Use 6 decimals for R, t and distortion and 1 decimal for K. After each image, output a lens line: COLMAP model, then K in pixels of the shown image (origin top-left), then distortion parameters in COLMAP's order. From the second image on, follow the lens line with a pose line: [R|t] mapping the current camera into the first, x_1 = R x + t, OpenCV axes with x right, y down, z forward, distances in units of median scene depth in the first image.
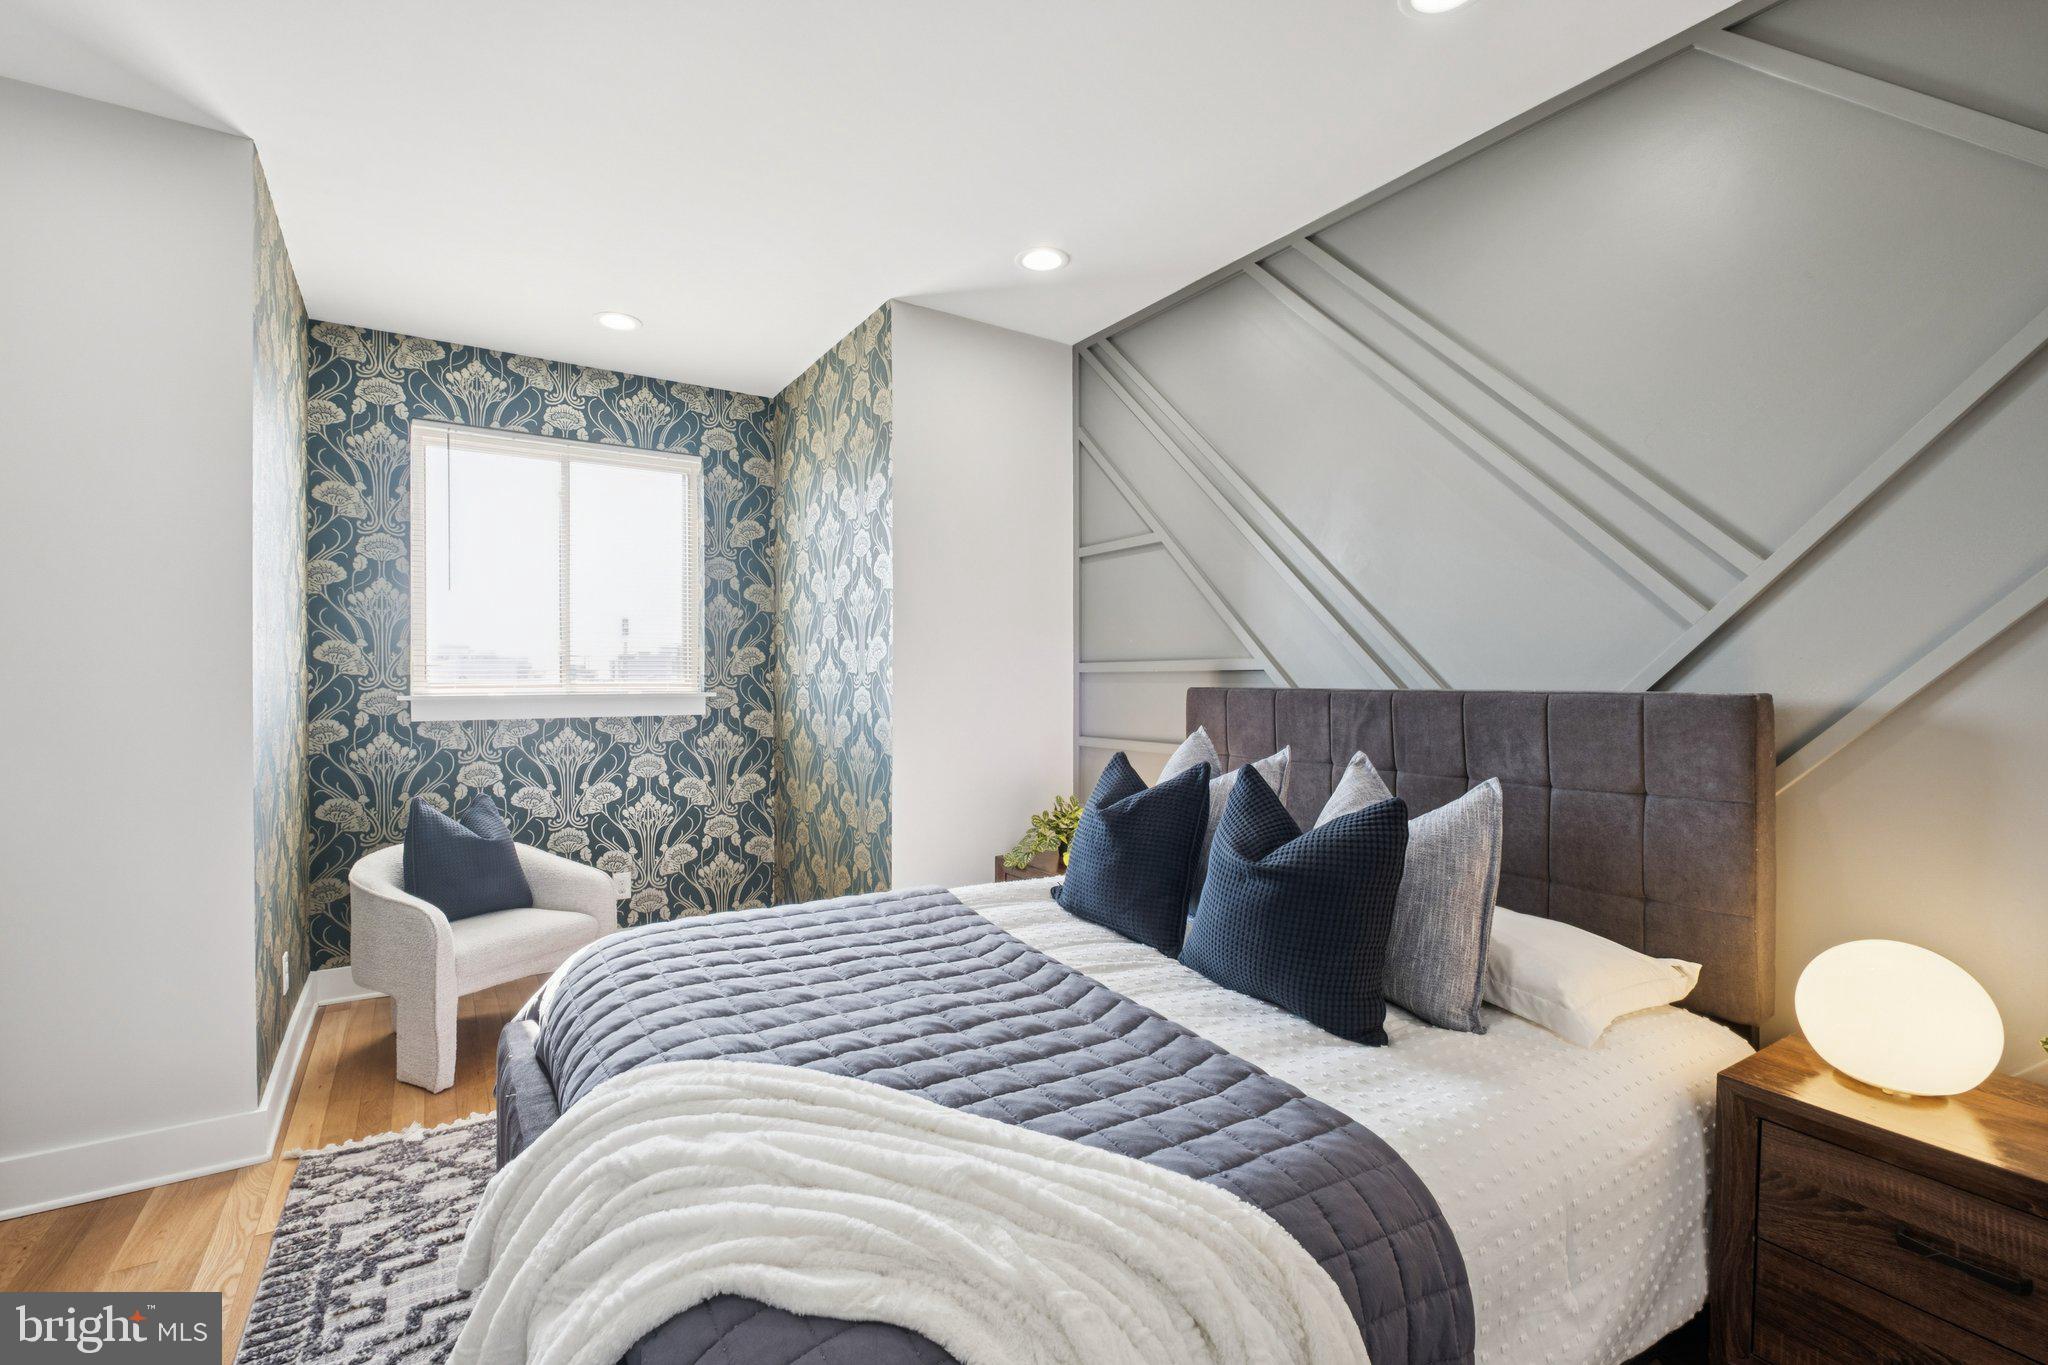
lens RADIAL K [[885.1, 0, 969.7], [0, 885.1, 681.6], [0, 0, 1]] dist [-0.003974, -0.000557]
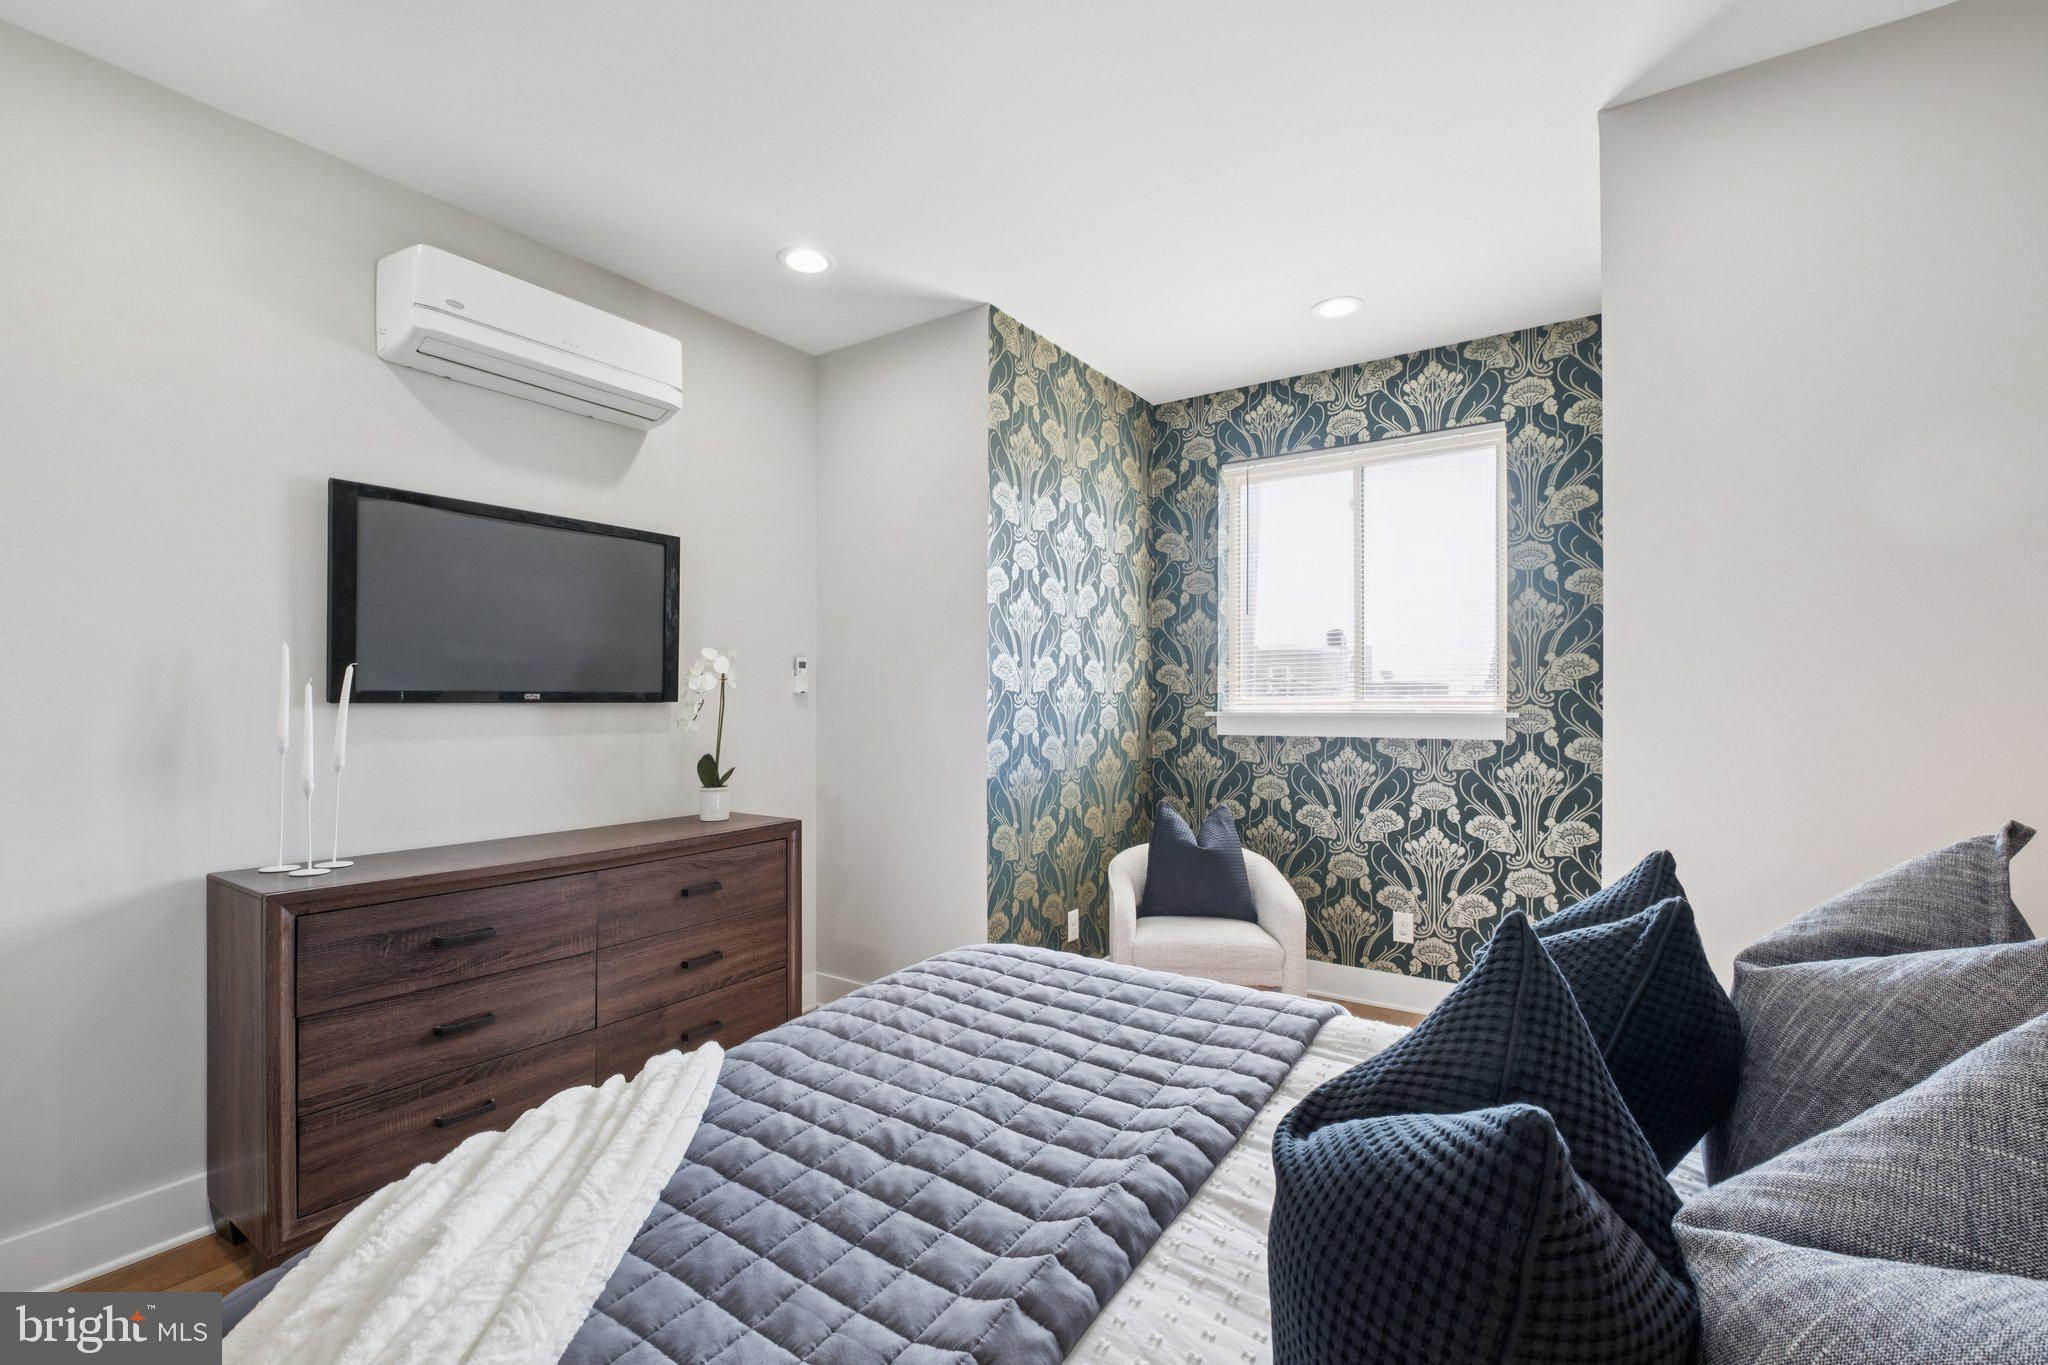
lens RADIAL K [[885.1, 0, 1019.4], [0, 885.1, 692.6], [0, 0, 1]] dist [-0.003974, -0.000557]
pose [[0.411830, -0.005594, -0.911244, 0.269926], [0.002594, 0.999984, -0.004966, -0.003148], [0.911257, -0.000319, 0.411838, 0.285645]]
